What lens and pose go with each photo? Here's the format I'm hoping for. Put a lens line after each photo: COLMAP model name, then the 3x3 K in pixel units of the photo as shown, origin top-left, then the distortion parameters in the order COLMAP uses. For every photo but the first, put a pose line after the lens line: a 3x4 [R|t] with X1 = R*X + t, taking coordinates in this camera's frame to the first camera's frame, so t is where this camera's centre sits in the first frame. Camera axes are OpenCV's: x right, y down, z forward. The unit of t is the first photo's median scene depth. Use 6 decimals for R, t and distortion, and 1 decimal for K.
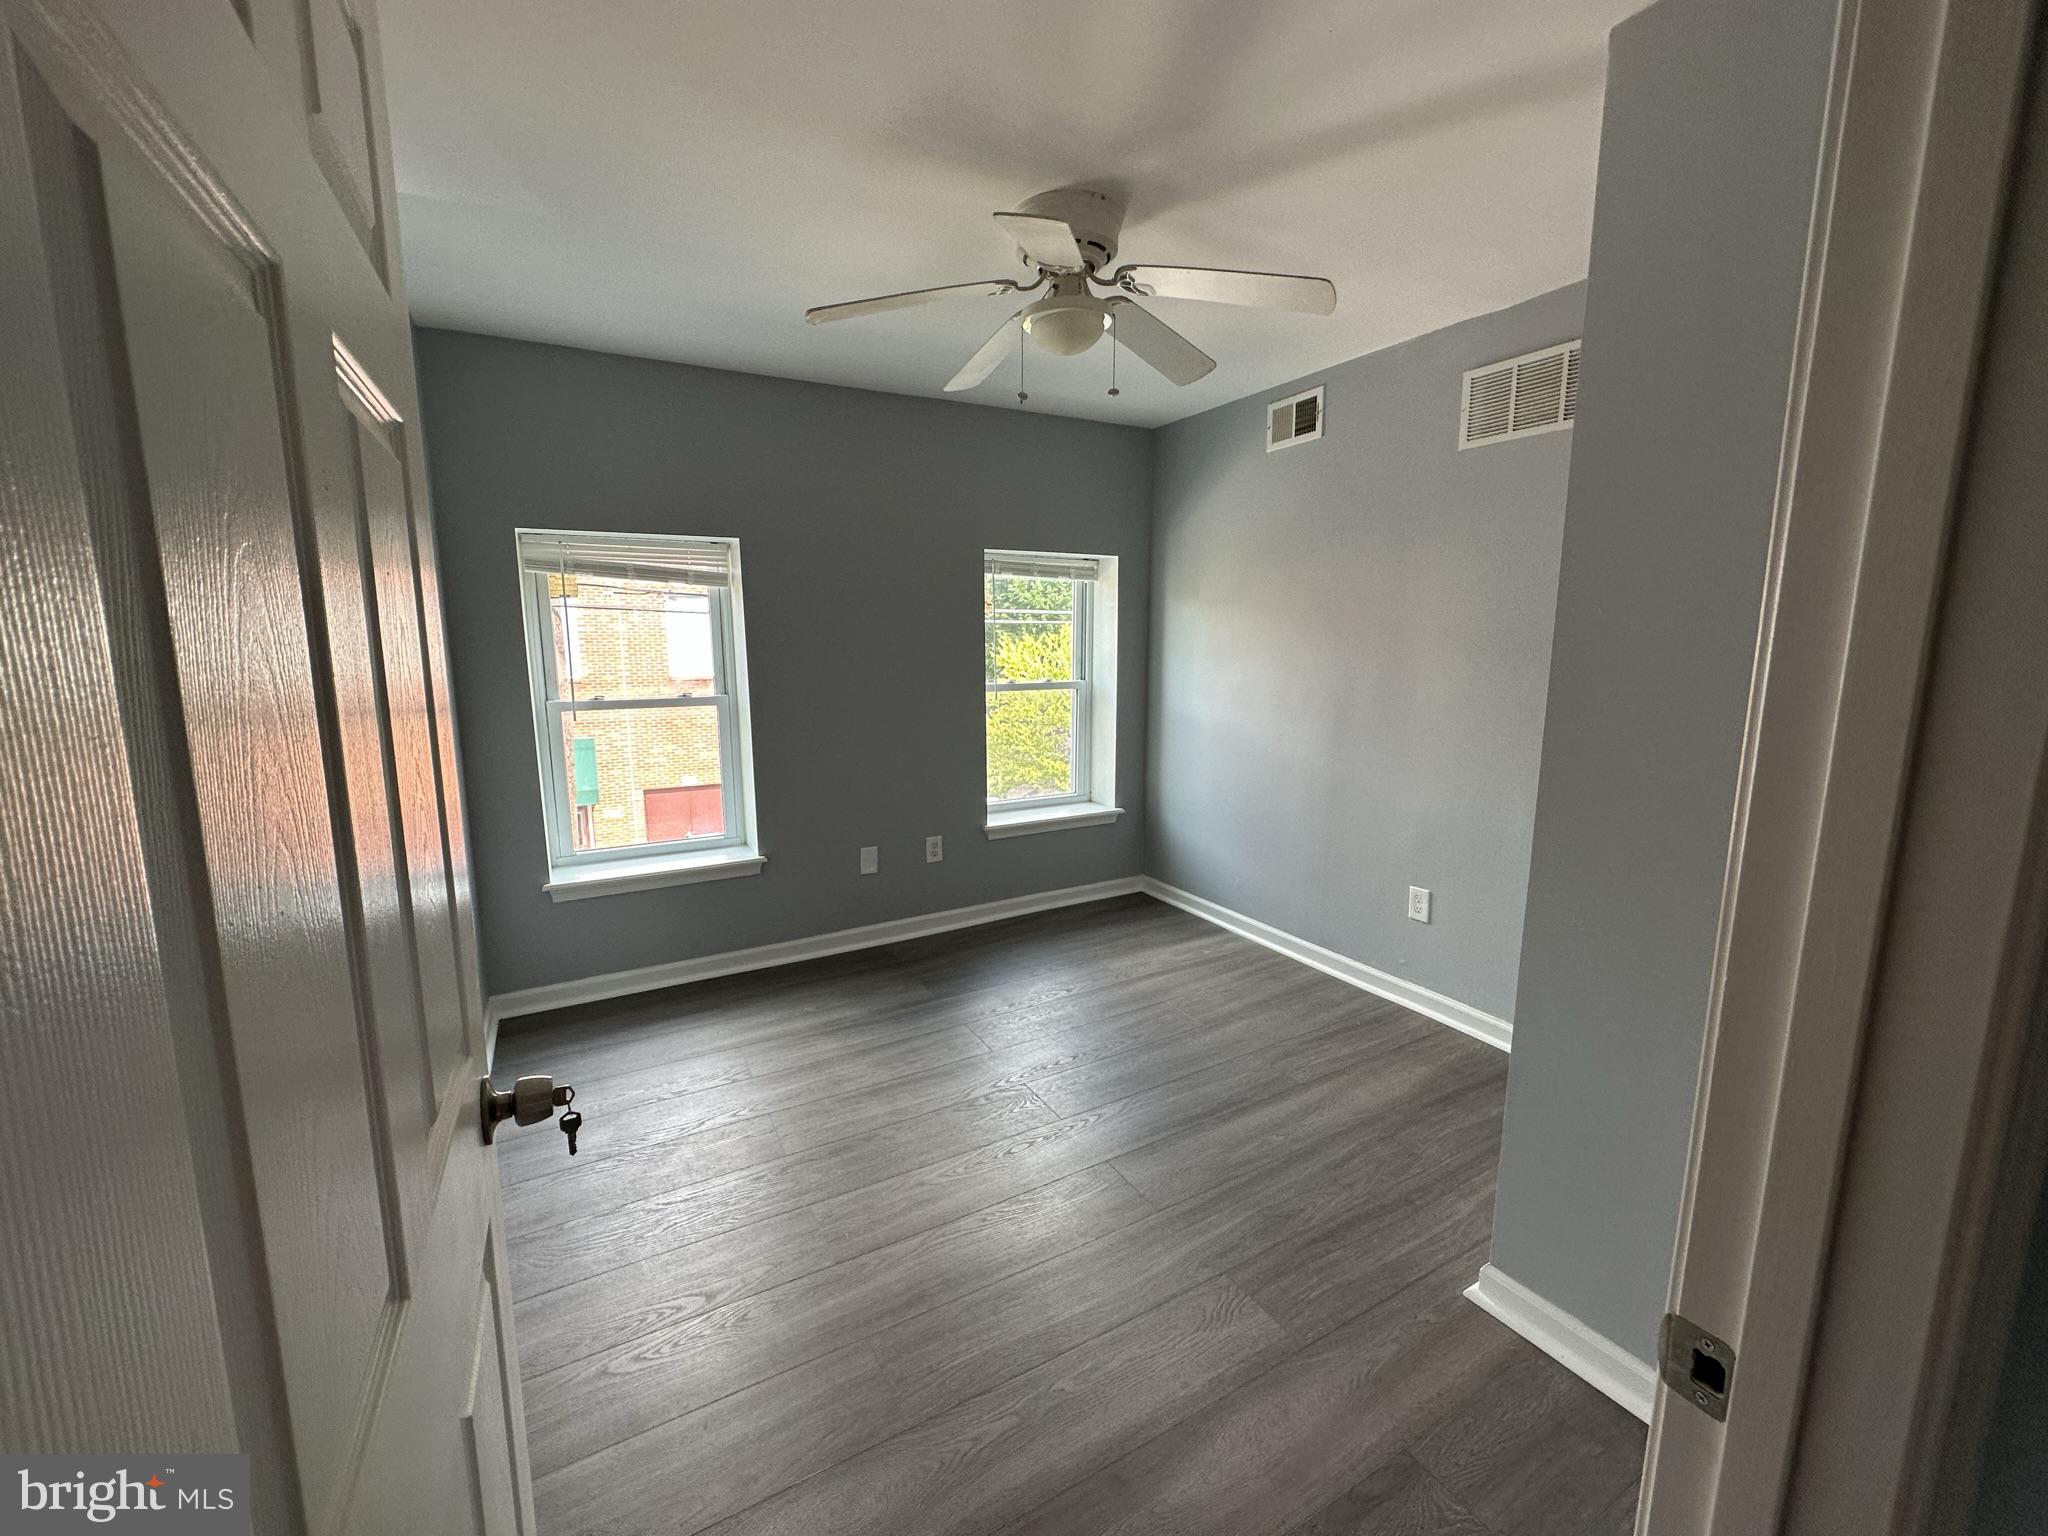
lens RADIAL K [[818.1, 0, 1022.8], [0, 818.1, 765.2], [0, 0, 1]] dist [-0.000623, 0.000347]
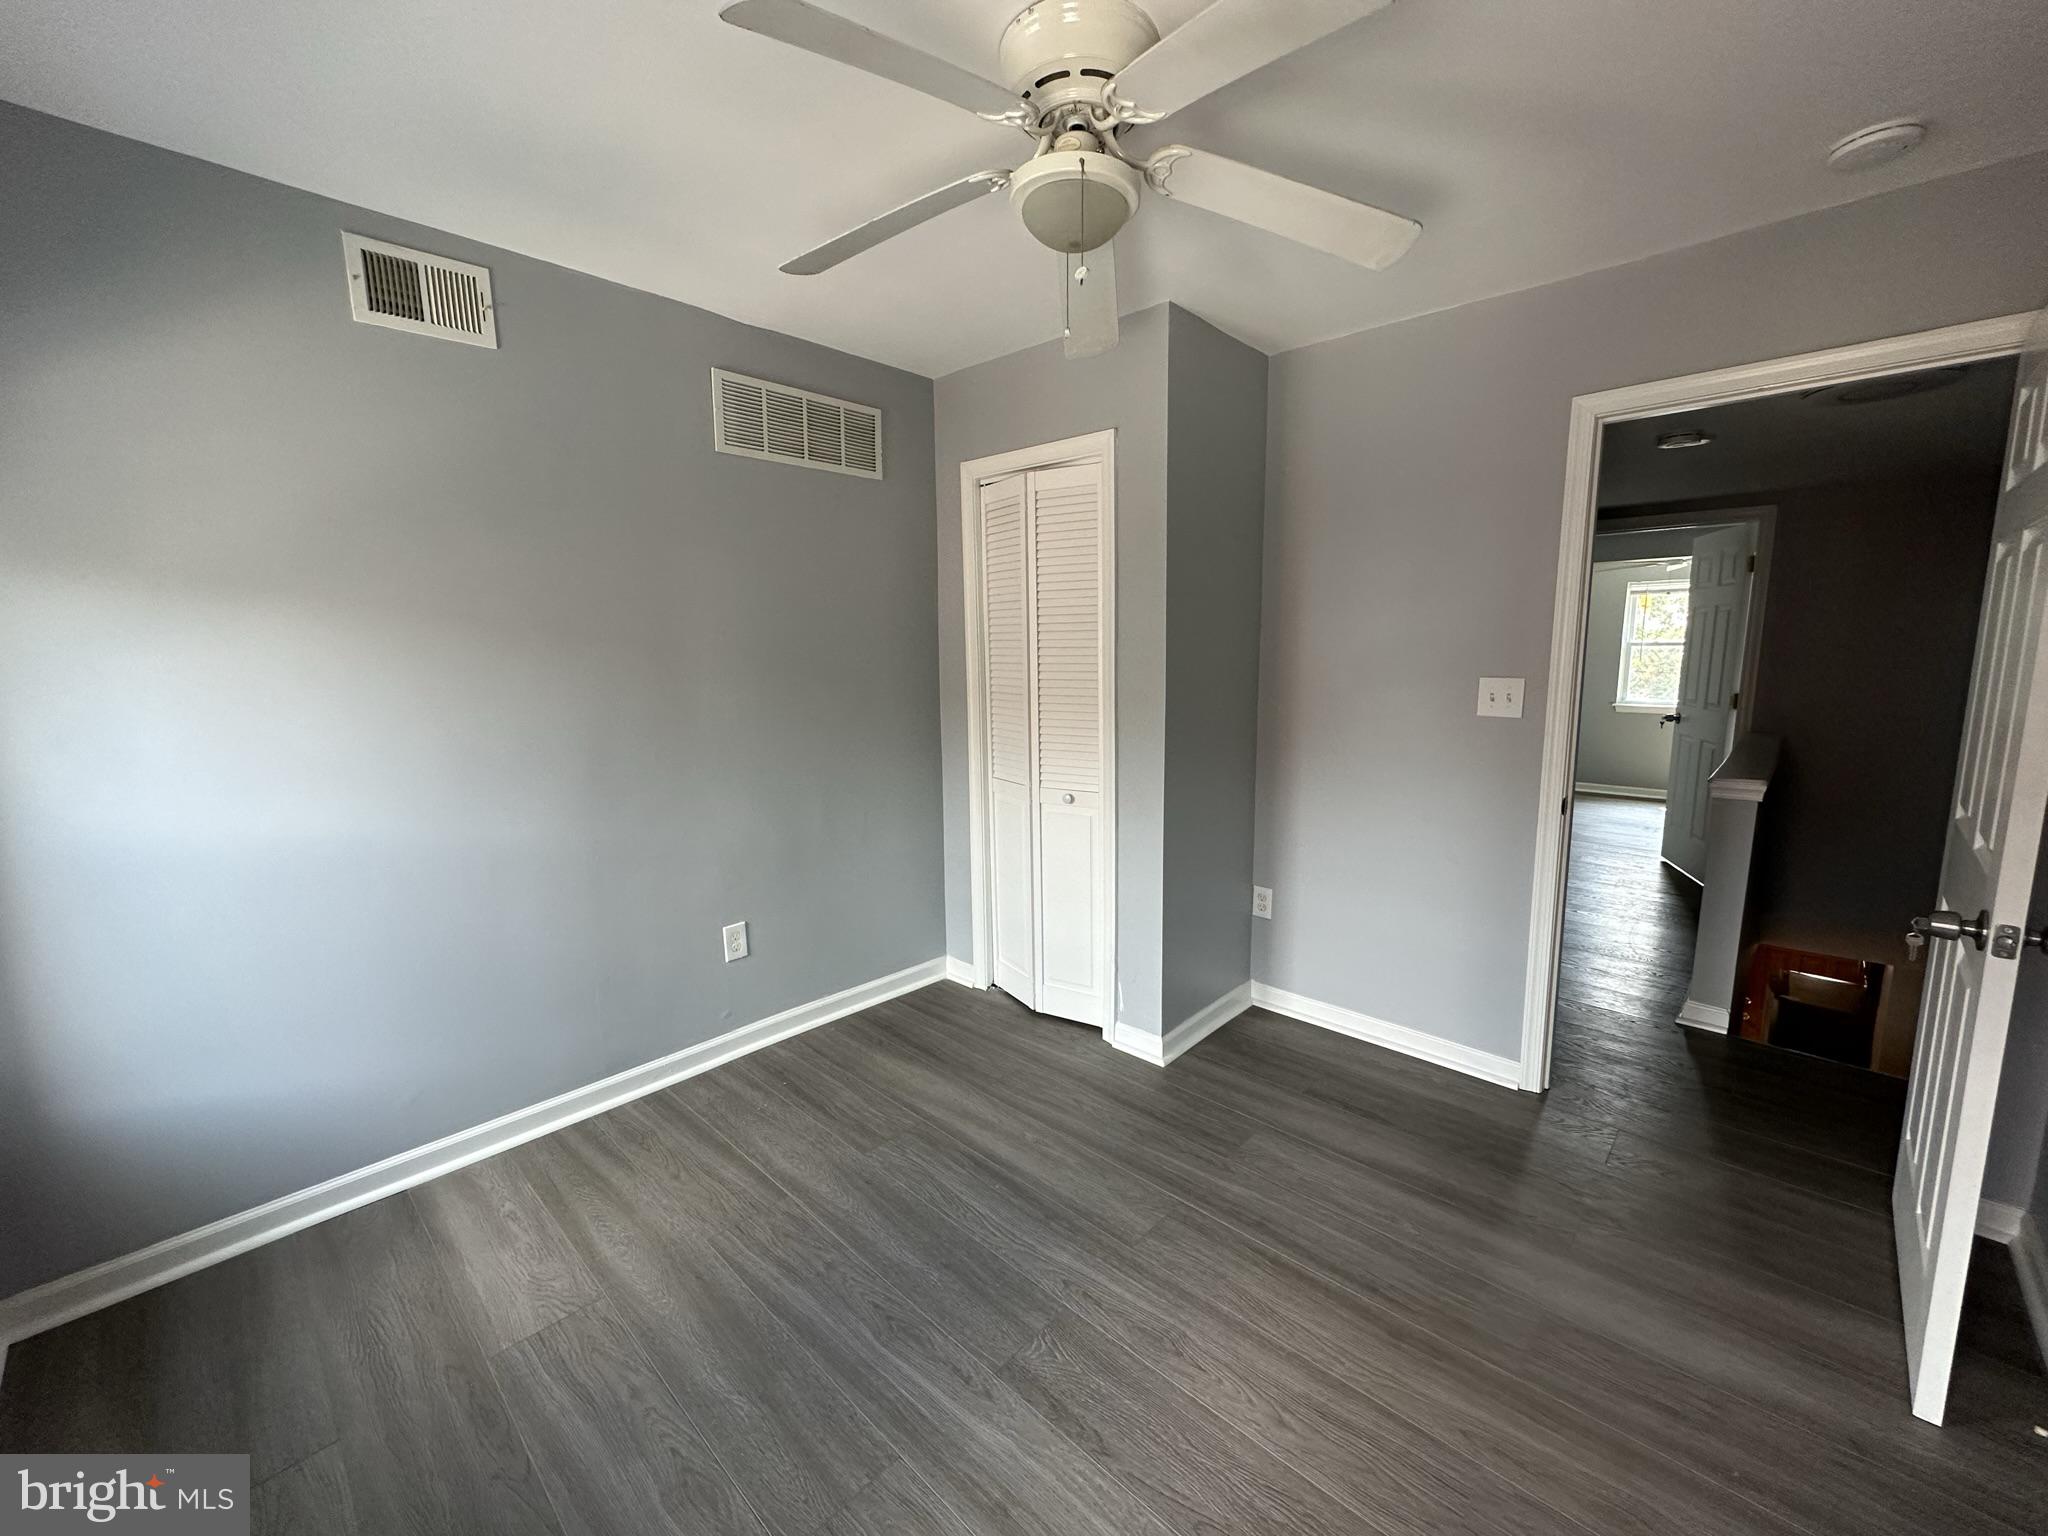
lens RADIAL K [[818.1, 0, 1022.8], [0, 818.1, 765.2], [0, 0, 1]] dist [-0.000623, 0.000347]
pose [[-0.299474, -0.135846, 0.944384, -0.443139], [0.155555, 0.969616, 0.188803, -0.142609], [-0.941338, 0.203446, -0.269244, 0.884357]]
